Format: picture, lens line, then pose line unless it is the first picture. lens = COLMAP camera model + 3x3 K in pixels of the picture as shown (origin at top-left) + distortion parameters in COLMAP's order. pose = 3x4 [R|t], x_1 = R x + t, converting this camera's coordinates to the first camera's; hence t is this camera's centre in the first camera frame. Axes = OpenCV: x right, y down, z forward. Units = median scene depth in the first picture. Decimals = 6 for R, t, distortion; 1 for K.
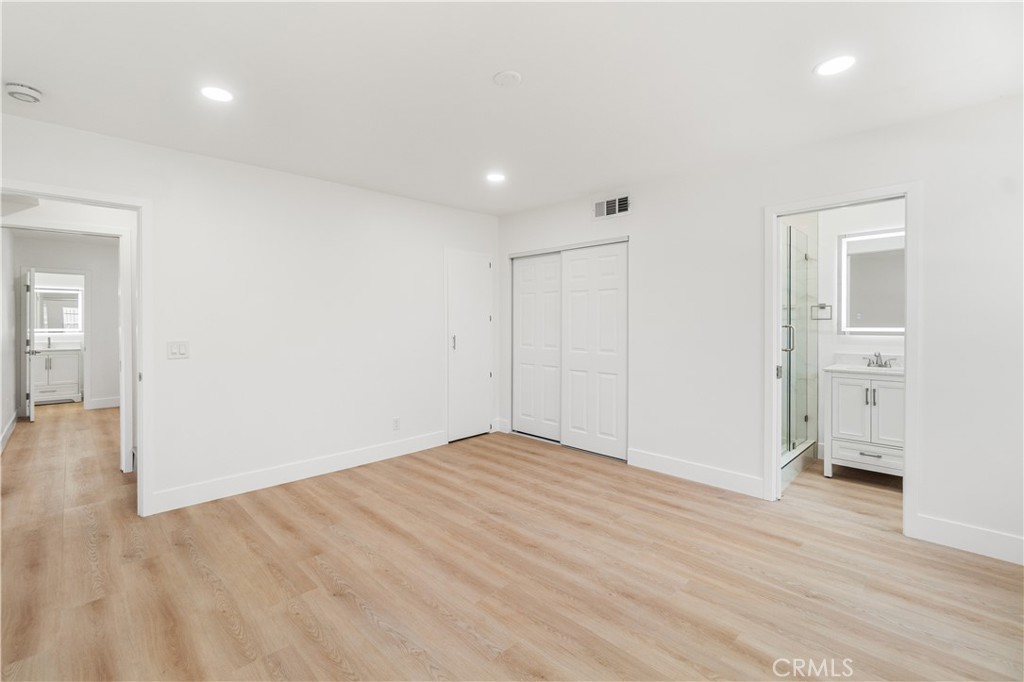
lens RADIAL K [[443.4, 0, 510.4], [0, 443.4, 323.6], [0, 0, 1]] dist [0.010666, 0.000298]
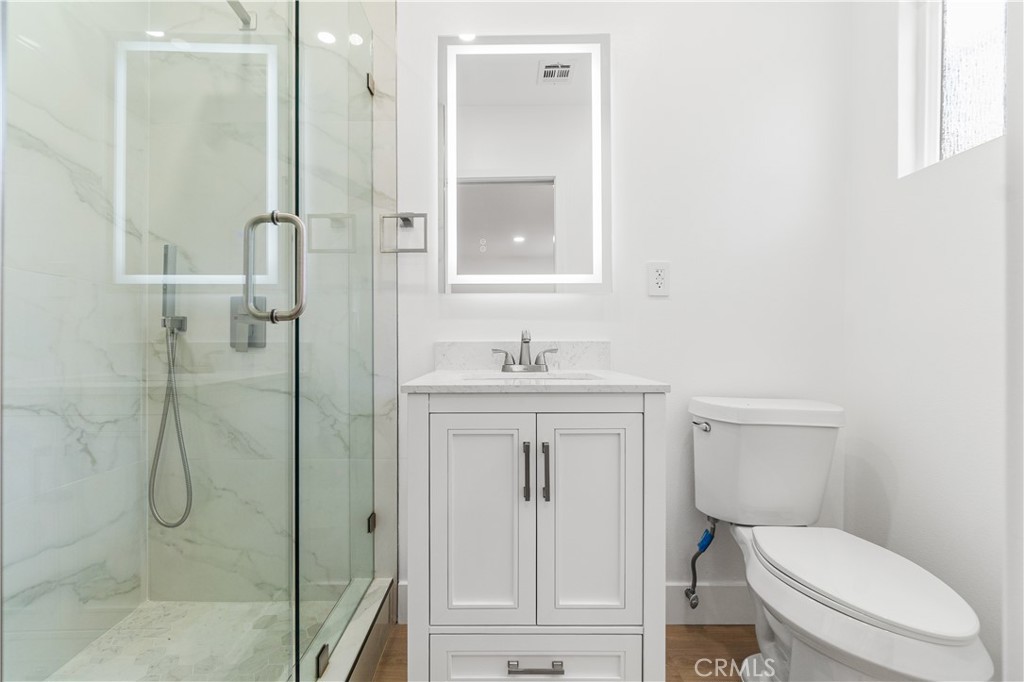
lens RADIAL K [[449.5, 0, 494.9], [0, 449.5, 343.7], [0, 0, 1]] dist [-0.007014, 0.003844]
pose [[0.712532, -0.002901, 0.701633, 0.475216], [0.004961, 0.999987, -0.000903, 0.065749], [-0.701622, 0.004125, 0.712538, 0.661945]]
